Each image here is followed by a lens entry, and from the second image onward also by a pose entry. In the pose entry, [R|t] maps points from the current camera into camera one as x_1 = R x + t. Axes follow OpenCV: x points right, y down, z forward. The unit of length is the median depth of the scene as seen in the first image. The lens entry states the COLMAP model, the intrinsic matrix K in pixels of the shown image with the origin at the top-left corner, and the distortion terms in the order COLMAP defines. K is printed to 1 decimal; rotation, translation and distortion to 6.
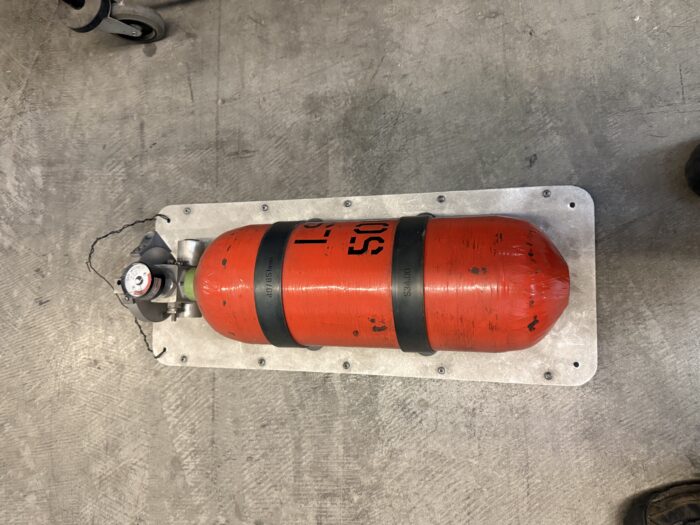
lens RADIAL K [[503.2, 0, 350.7], [0, 503.2, 267.4], [0, 0, 1]] dist [0.008376, -0.021506]
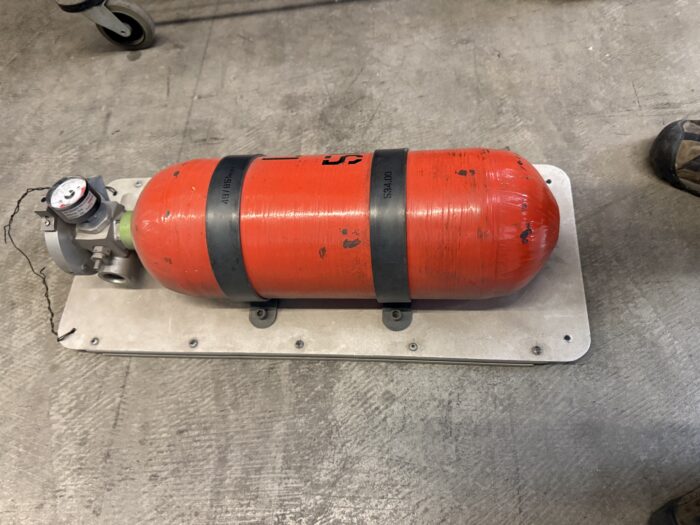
lens RADIAL K [[503.2, 0, 352.5], [0, 503.2, 266.3], [0, 0, 1]] dist [0.008376, -0.021506]
pose [[0.989557, 0.107093, 0.096477, -0.015289], [-0.065712, 0.930894, -0.359329, 0.364351], [-0.128291, 0.349237, 0.928211, 0.171124]]
